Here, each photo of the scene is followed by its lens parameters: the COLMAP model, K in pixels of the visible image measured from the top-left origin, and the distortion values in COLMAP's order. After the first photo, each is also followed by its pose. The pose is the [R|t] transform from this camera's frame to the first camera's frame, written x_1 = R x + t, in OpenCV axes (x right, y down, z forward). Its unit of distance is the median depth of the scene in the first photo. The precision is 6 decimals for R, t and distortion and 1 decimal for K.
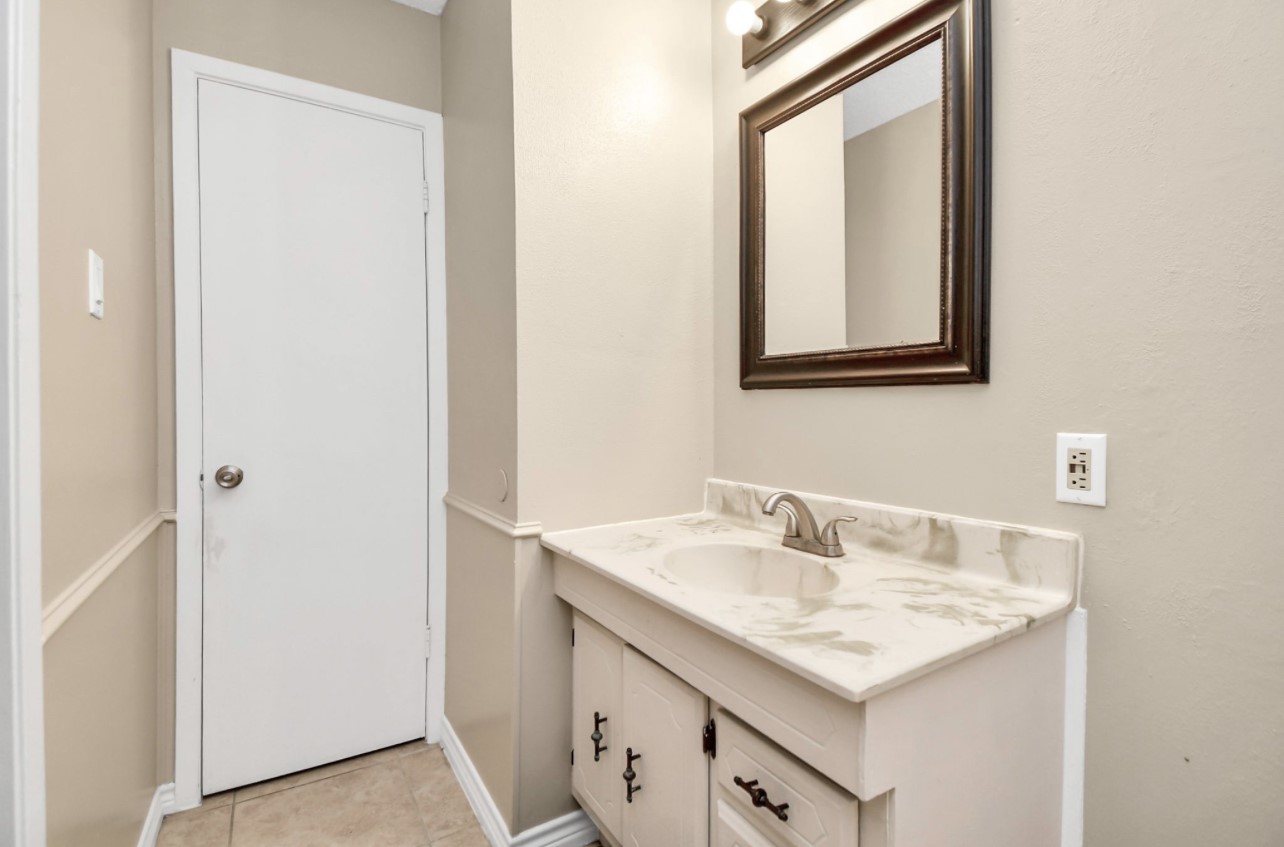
lens RADIAL K [[576.4, 0, 611.4], [0, 576.4, 416.3], [0, 0, 1]] dist [0.000761, -0.006319]
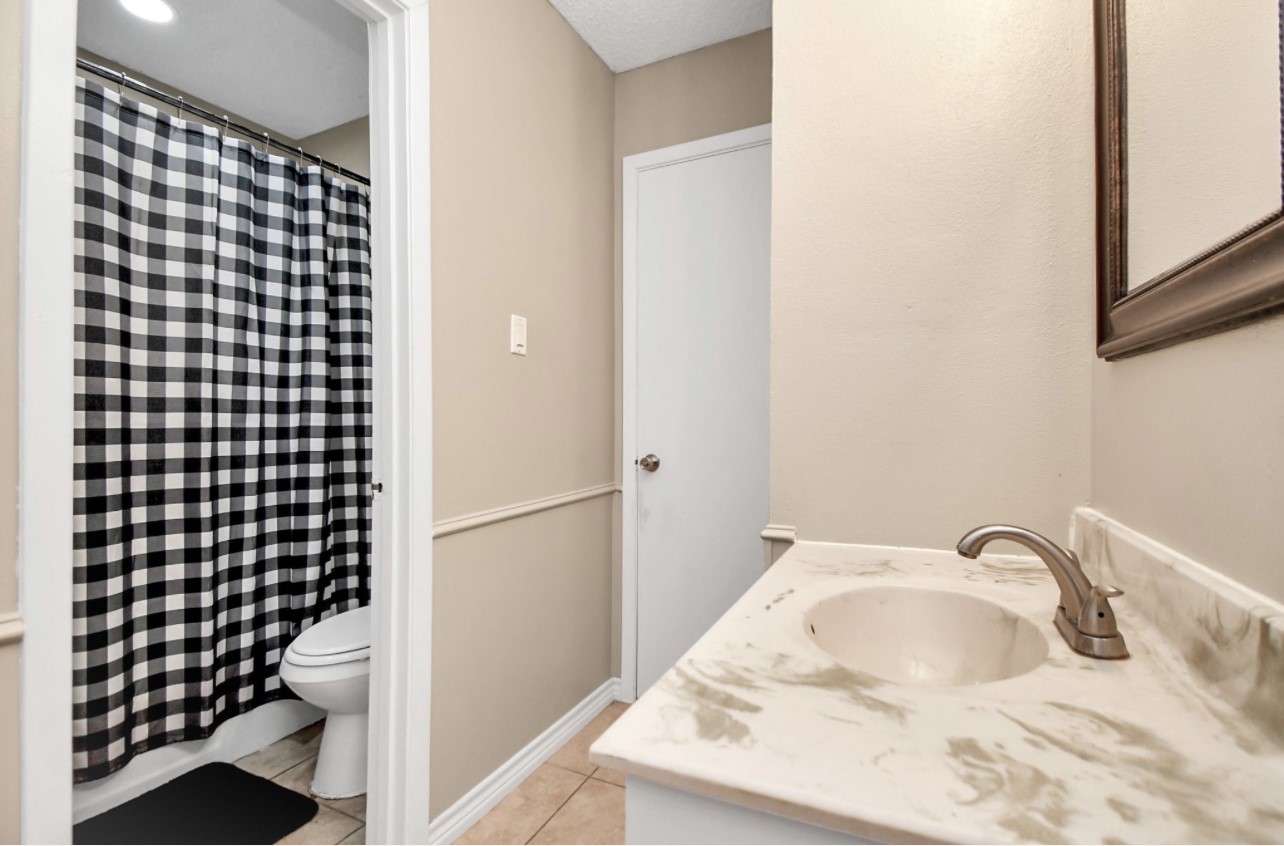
lens RADIAL K [[576.4, 0, 636.8], [0, 576.4, 417.7], [0, 0, 1]] dist [0.000761, -0.006319]
pose [[0.555318, -0.010095, -0.831577, 0.753839], [-0.000748, 0.999920, -0.012638, 0.033200], [0.831637, 0.007641, 0.555266, 0.425502]]
